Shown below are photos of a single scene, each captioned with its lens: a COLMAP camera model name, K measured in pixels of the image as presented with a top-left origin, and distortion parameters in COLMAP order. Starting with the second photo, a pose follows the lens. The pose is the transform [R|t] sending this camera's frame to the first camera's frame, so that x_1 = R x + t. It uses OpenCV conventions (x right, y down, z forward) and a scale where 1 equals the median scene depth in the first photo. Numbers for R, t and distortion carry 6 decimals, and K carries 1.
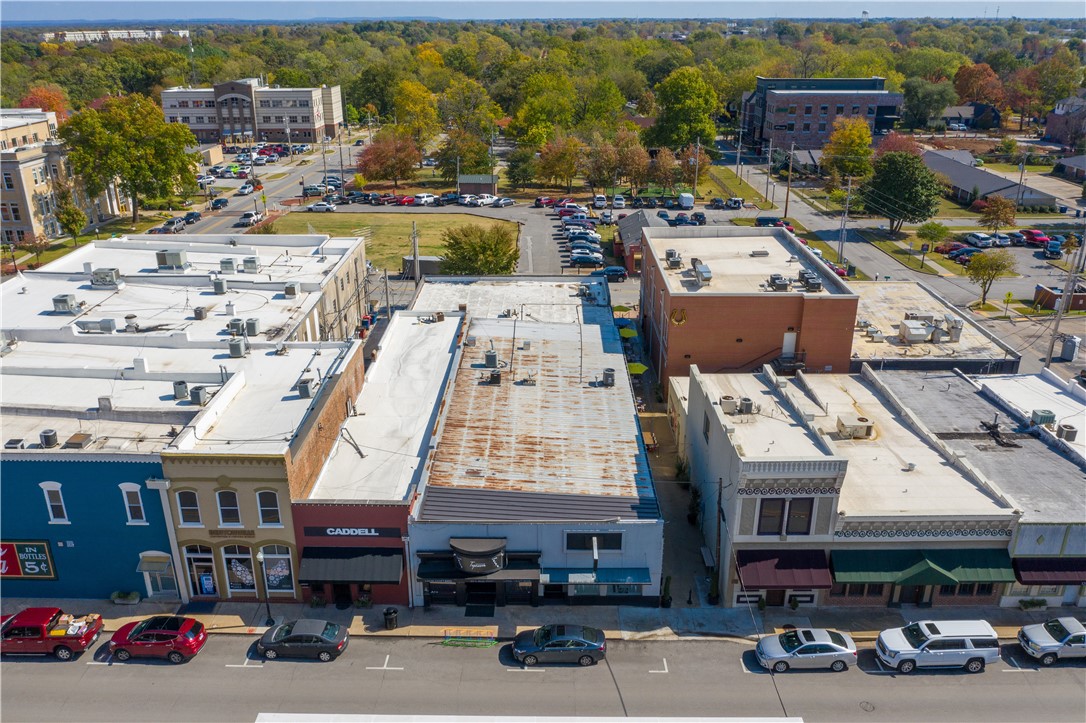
lens RADIAL K [[854.6, 0, 543.4], [0, 854.6, 357.7], [0, 0, 1]] dist [-0.027776, 0.011995]
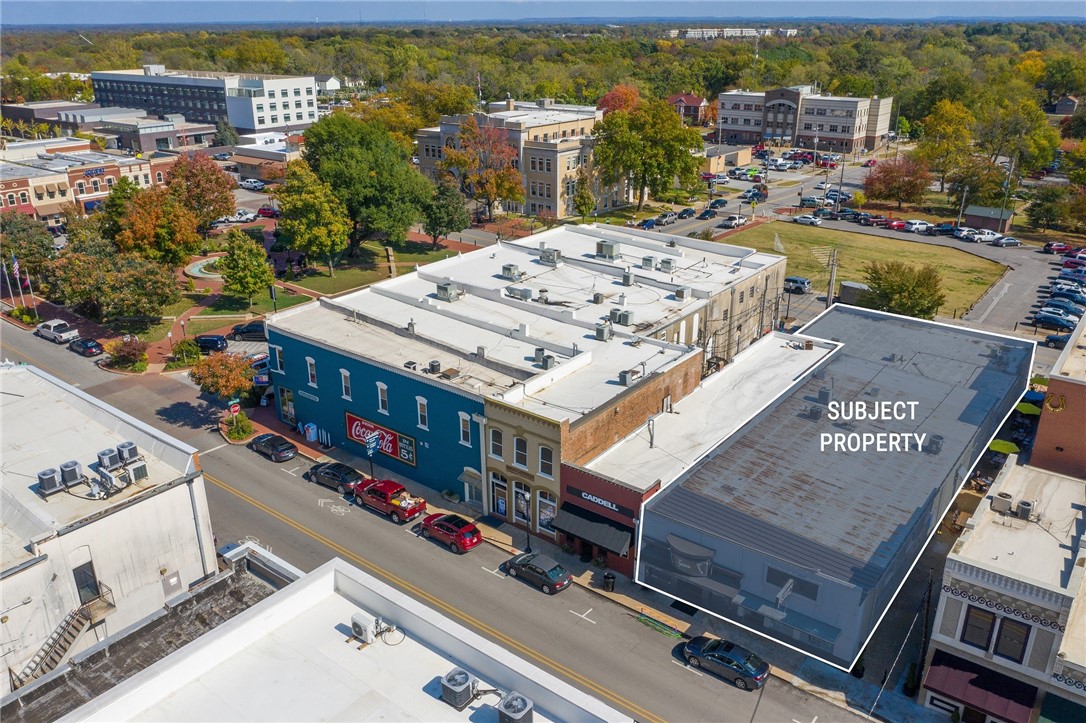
lens RADIAL K [[854.6, 0, 541.3], [0, 854.6, 363.9], [0, 0, 1]] dist [-0.027776, 0.011995]
pose [[0.795694, 0.226195, -0.561878, 0.278038], [-0.221890, 0.972020, 0.077080, -0.046065], [0.563592, 0.063343, 0.823621, -0.031883]]
